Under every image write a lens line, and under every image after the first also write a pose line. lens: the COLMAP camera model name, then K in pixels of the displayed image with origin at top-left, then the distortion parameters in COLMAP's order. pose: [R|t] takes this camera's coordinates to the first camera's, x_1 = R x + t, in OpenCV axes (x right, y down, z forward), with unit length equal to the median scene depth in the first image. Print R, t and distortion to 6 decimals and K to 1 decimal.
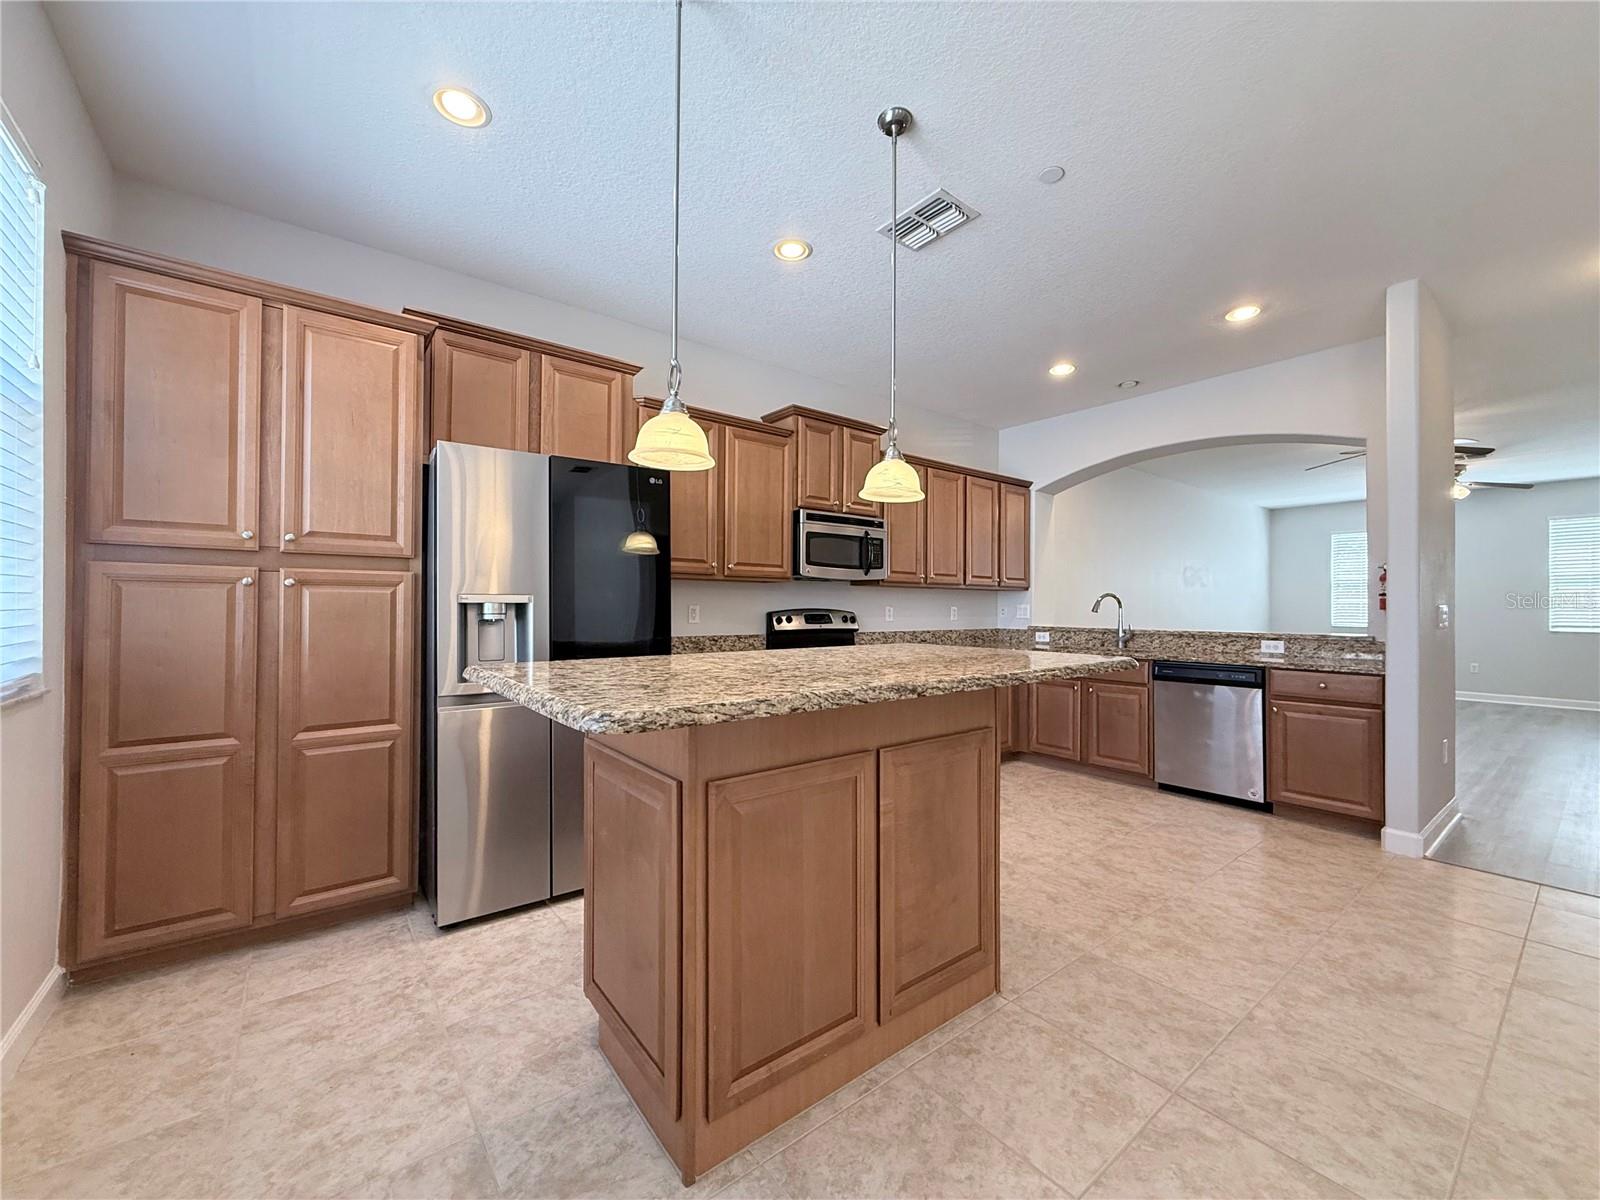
lens RADIAL K [[637.2, 0, 801.9], [0, 637.2, 601.3], [0, 0, 1]] dist [-0.003998, 0.000627]
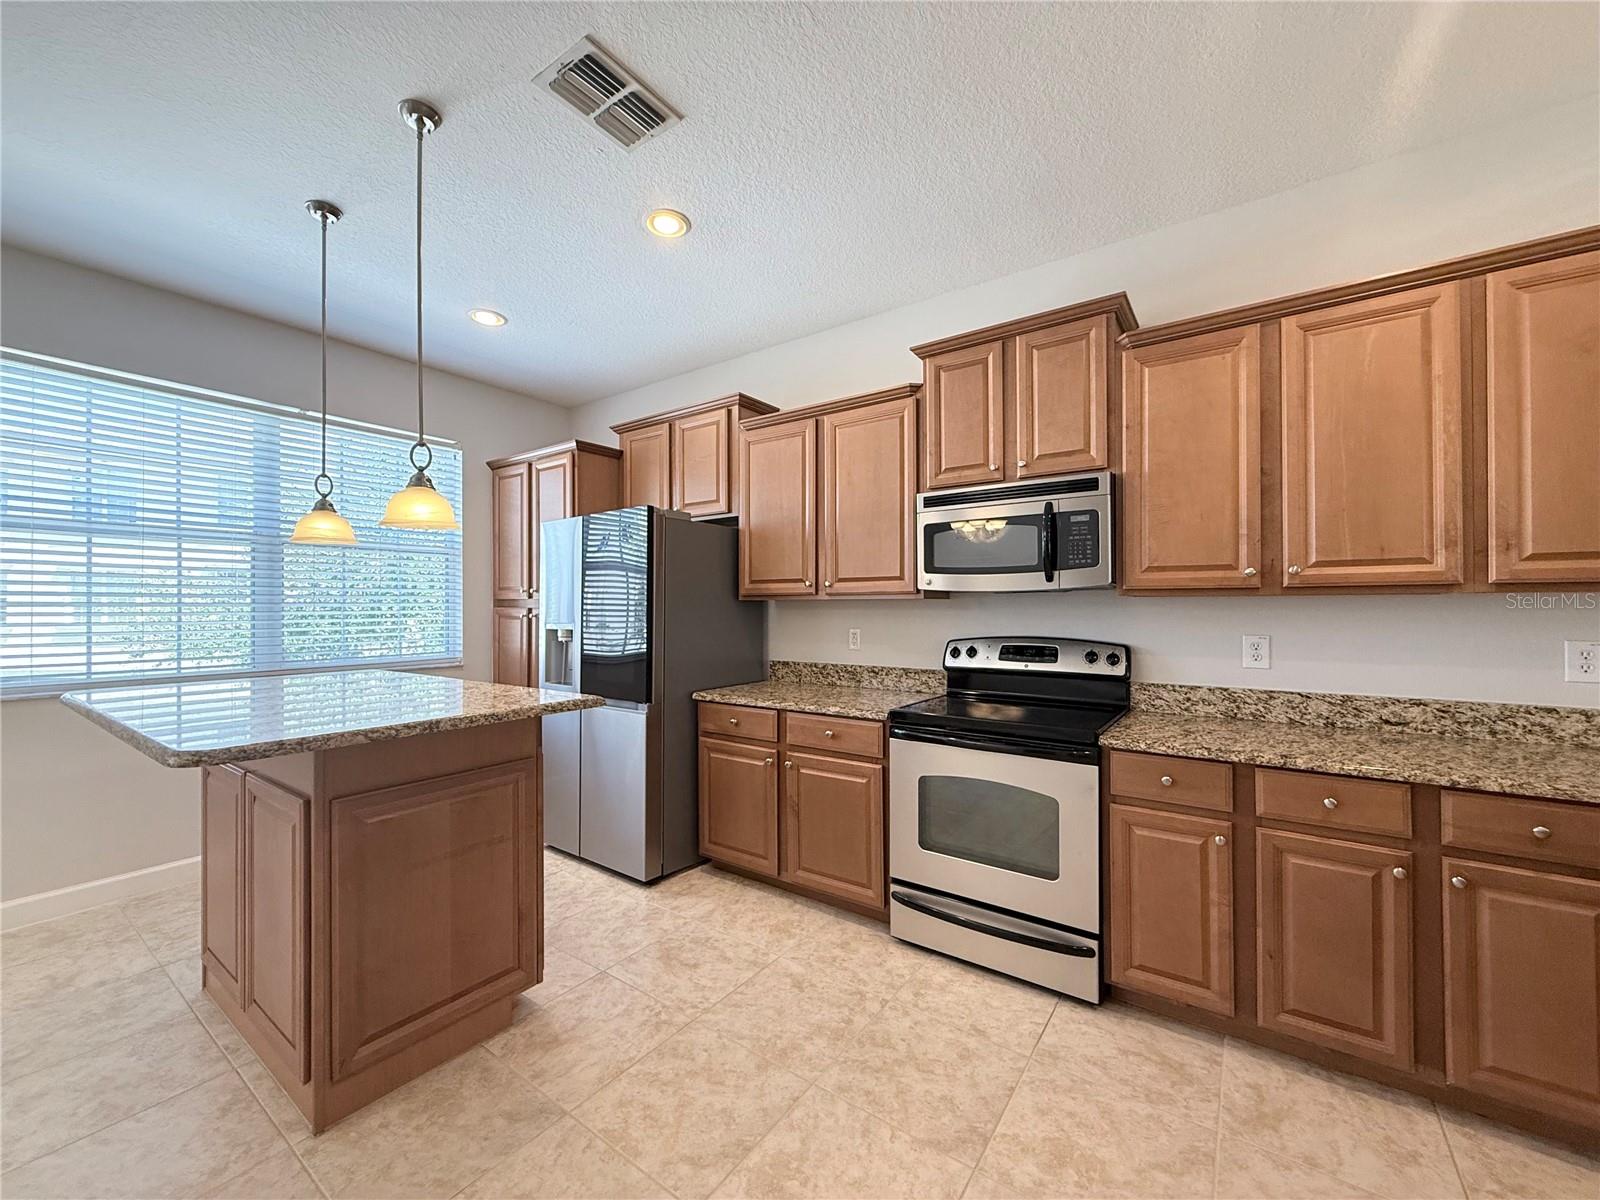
lens RADIAL K [[637.2, 0, 804.6], [0, 637.2, 607.3], [0, 0, 1]] dist [-0.003998, 0.000627]
pose [[0.283021, -0.006784, -0.959090, 0.843612], [0.014045, 0.999897, -0.002928, -0.028347], [0.959011, -0.012642, 0.283087, 0.921443]]
